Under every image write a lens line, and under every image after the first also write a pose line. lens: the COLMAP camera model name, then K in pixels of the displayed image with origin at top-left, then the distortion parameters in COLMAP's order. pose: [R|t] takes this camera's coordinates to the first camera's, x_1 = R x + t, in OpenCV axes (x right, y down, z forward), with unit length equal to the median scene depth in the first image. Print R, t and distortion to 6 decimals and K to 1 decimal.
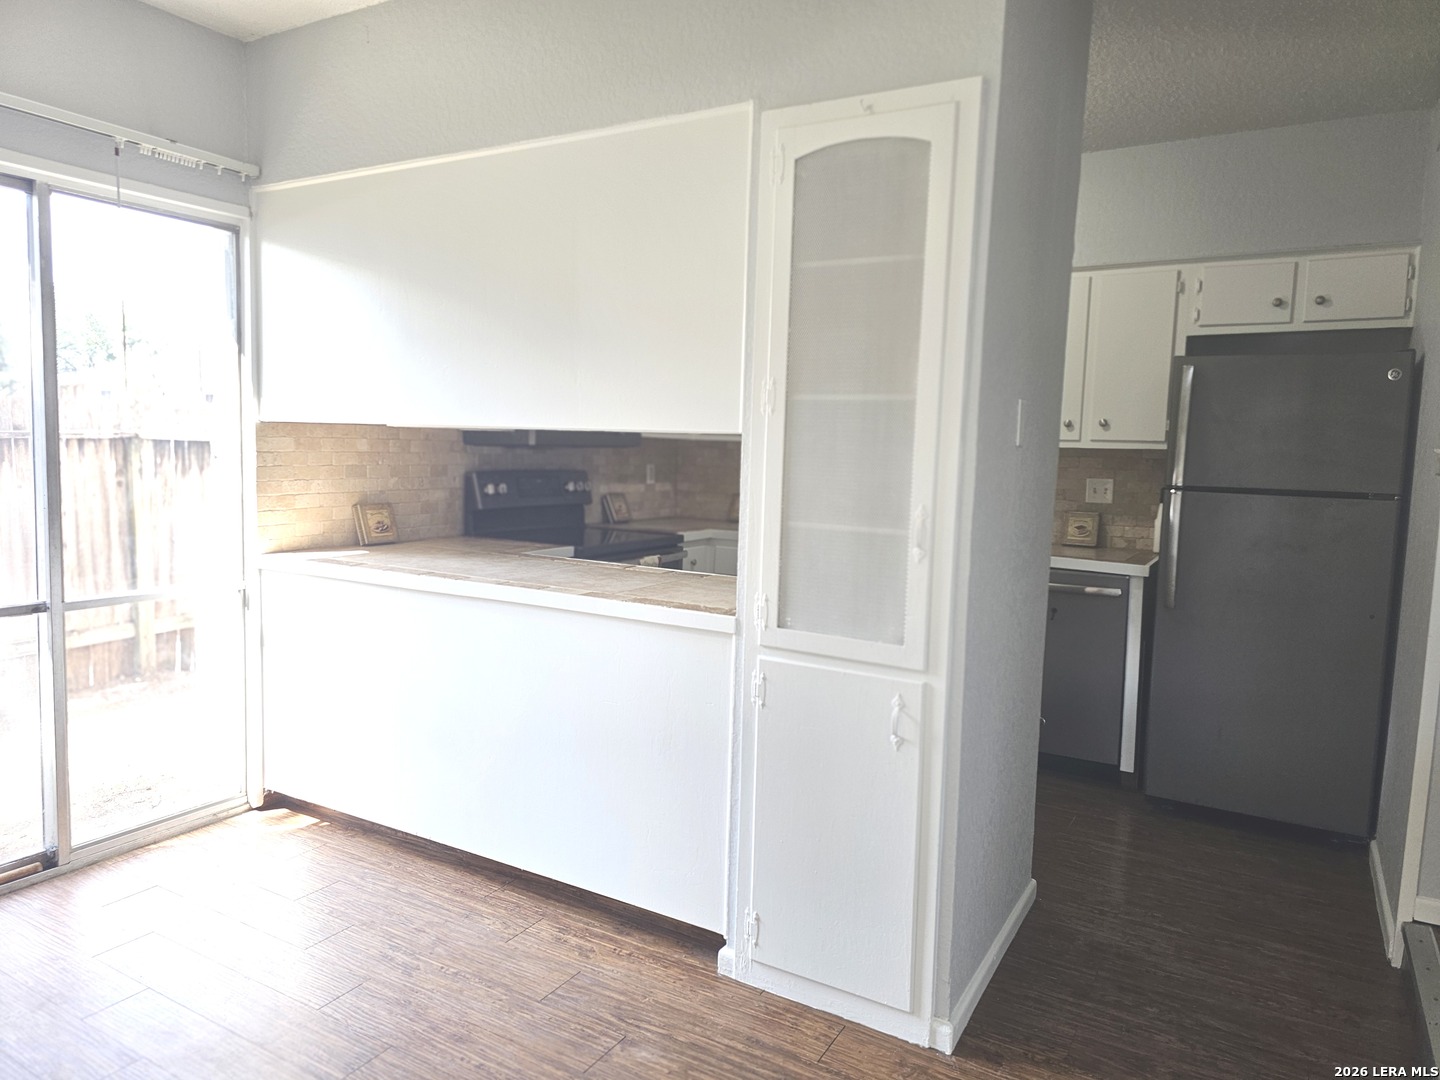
lens RADIAL K [[962.5, 0, 718.9], [0, 962.5, 541.6], [0, 0, 1]] dist [0.052748, -0.040412]
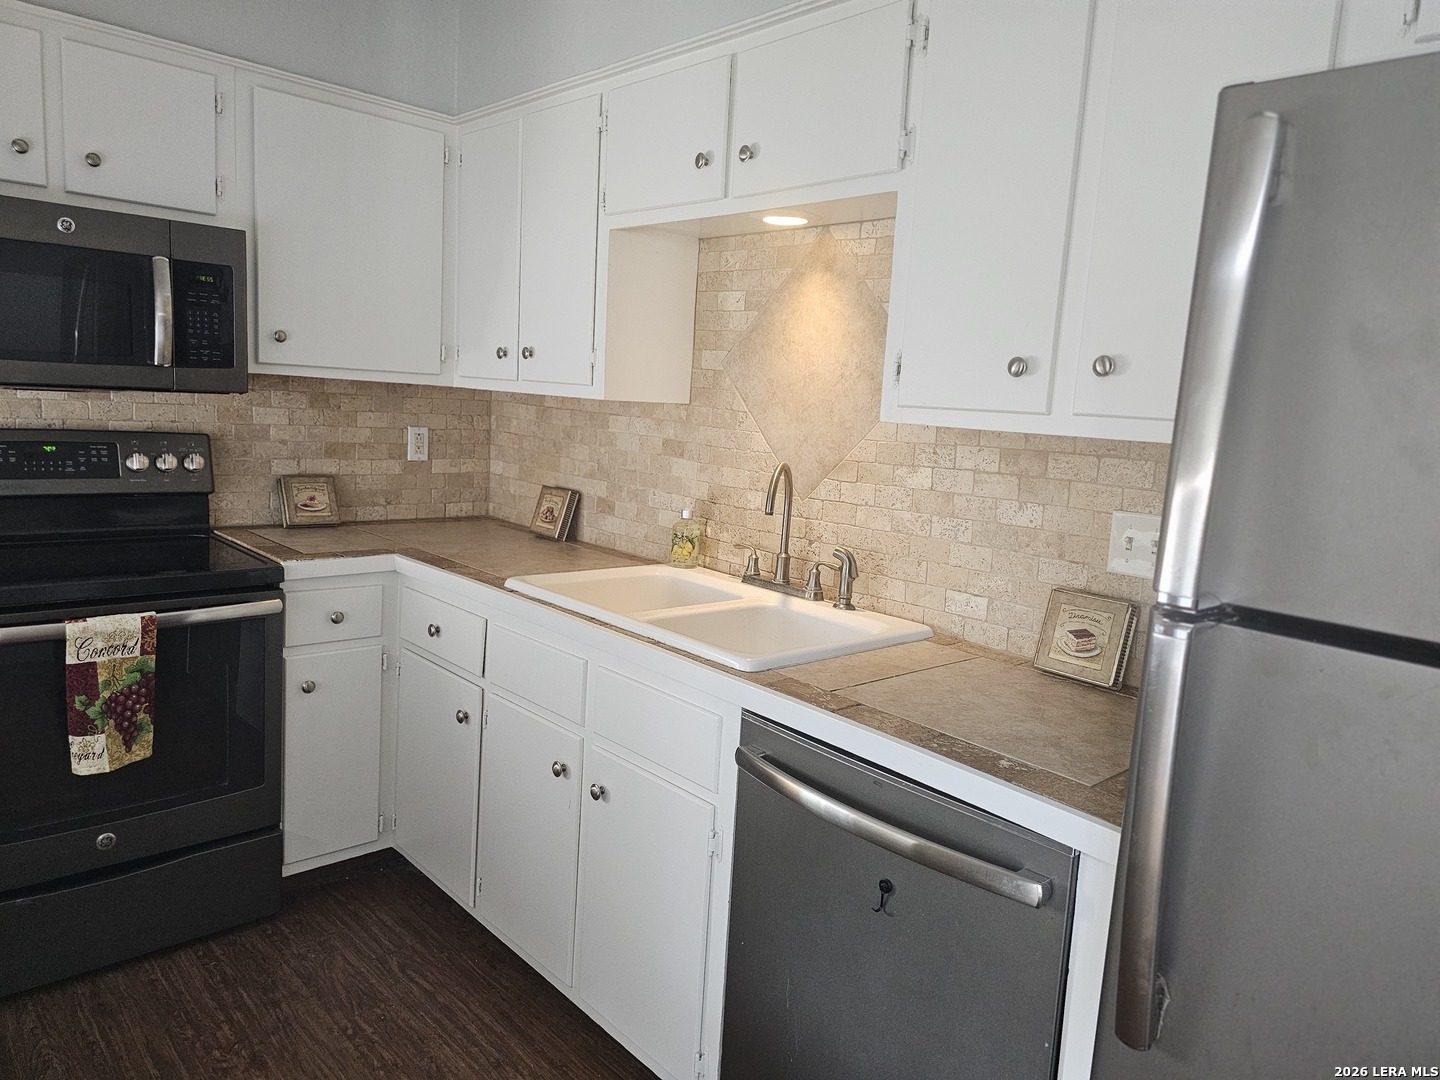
lens RADIAL K [[962.5, 0, 732.5], [0, 962.5, 531.9], [0, 0, 1]] dist [0.052748, -0.040412]
pose [[0.959113, 0.071958, -0.273723, 0.301491], [-0.063467, 0.997192, 0.039762, -0.055672], [0.275816, -0.020764, 0.960986, 0.510681]]
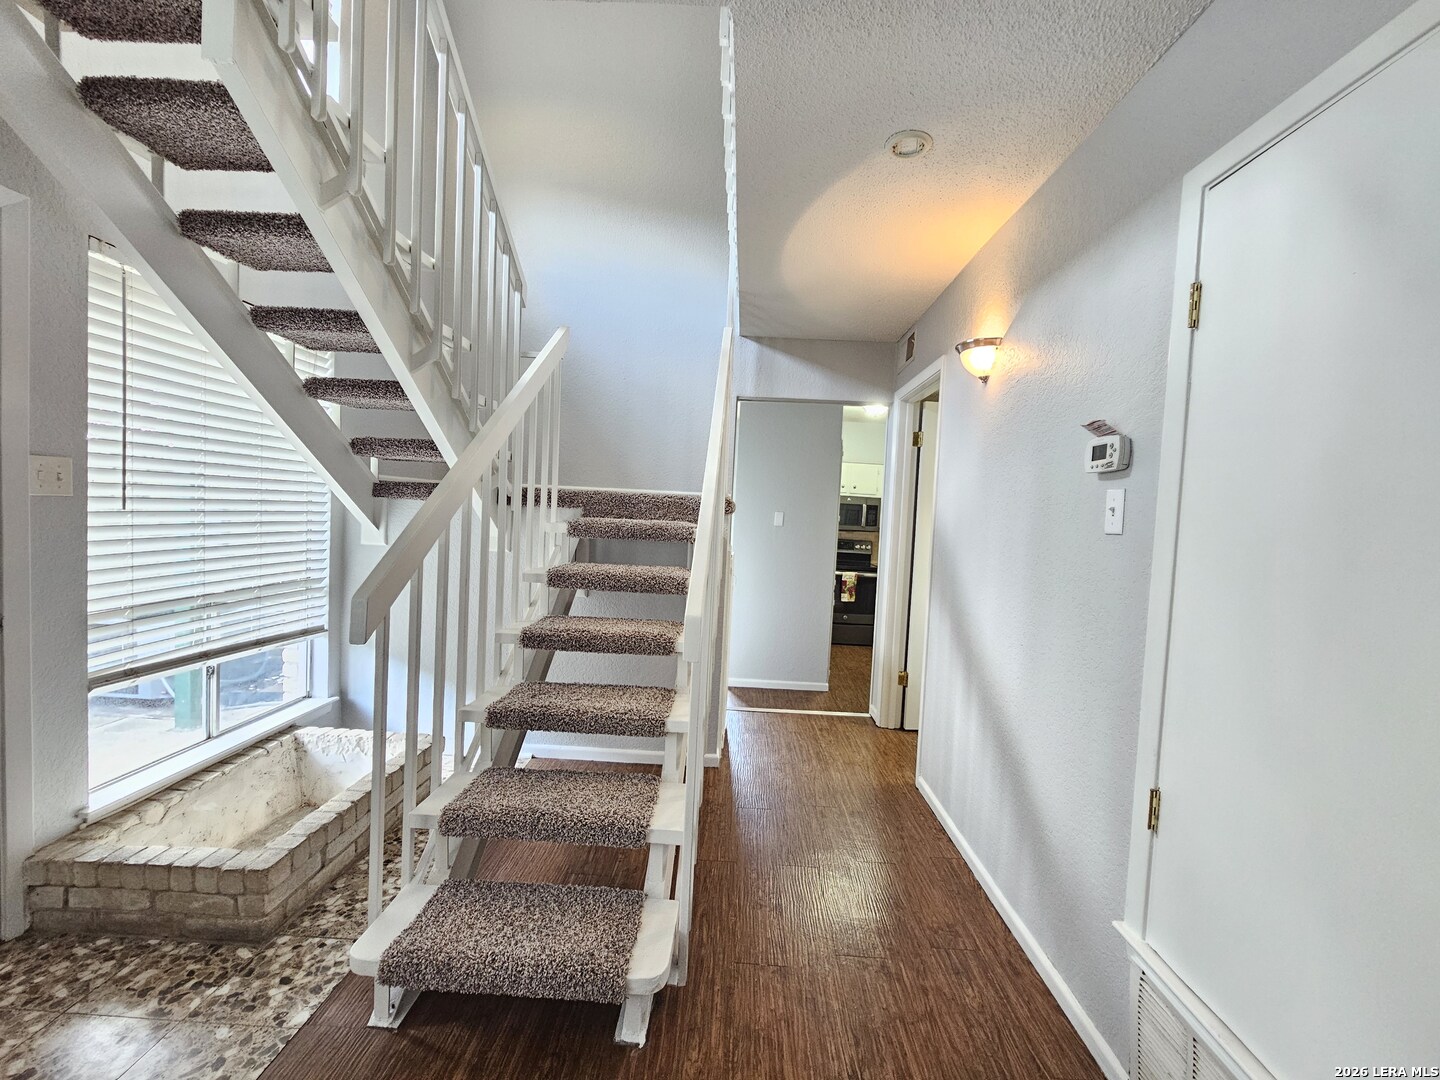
lens RADIAL K [[587.5, 0, 727.7], [0, 587.5, 539.1], [0, 0, 1]] dist [0.001990, -0.000125]
pose [[0.480351, 0.036443, -0.876319, 0.954549], [-0.122956, 0.992068, -0.026142, 0.005789], [0.868415, 0.120306, 0.481022, -0.043377]]
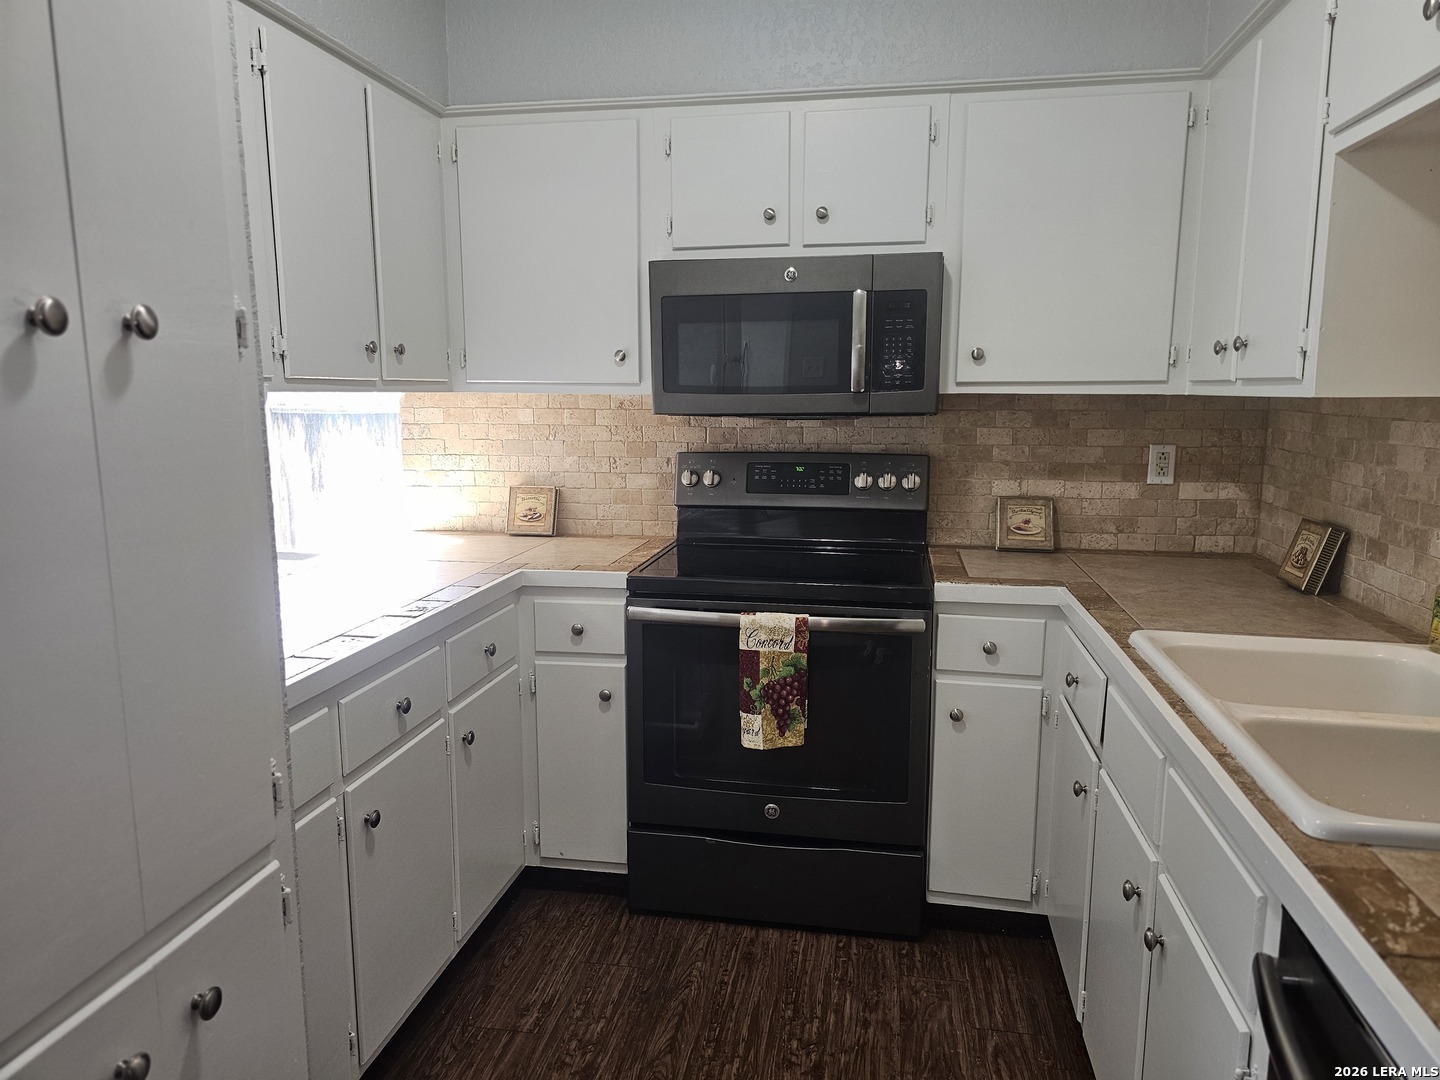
lens RADIAL K [[962.5, 0, 721.5], [0, 962.5, 532.6], [0, 0, 1]] dist [0.052748, -0.040412]
pose [[0.345798, 0.109074, -0.931948, 0.355714], [-0.083819, 0.992841, 0.085100, -0.062659], [0.934558, 0.048687, 0.352465, 0.642737]]
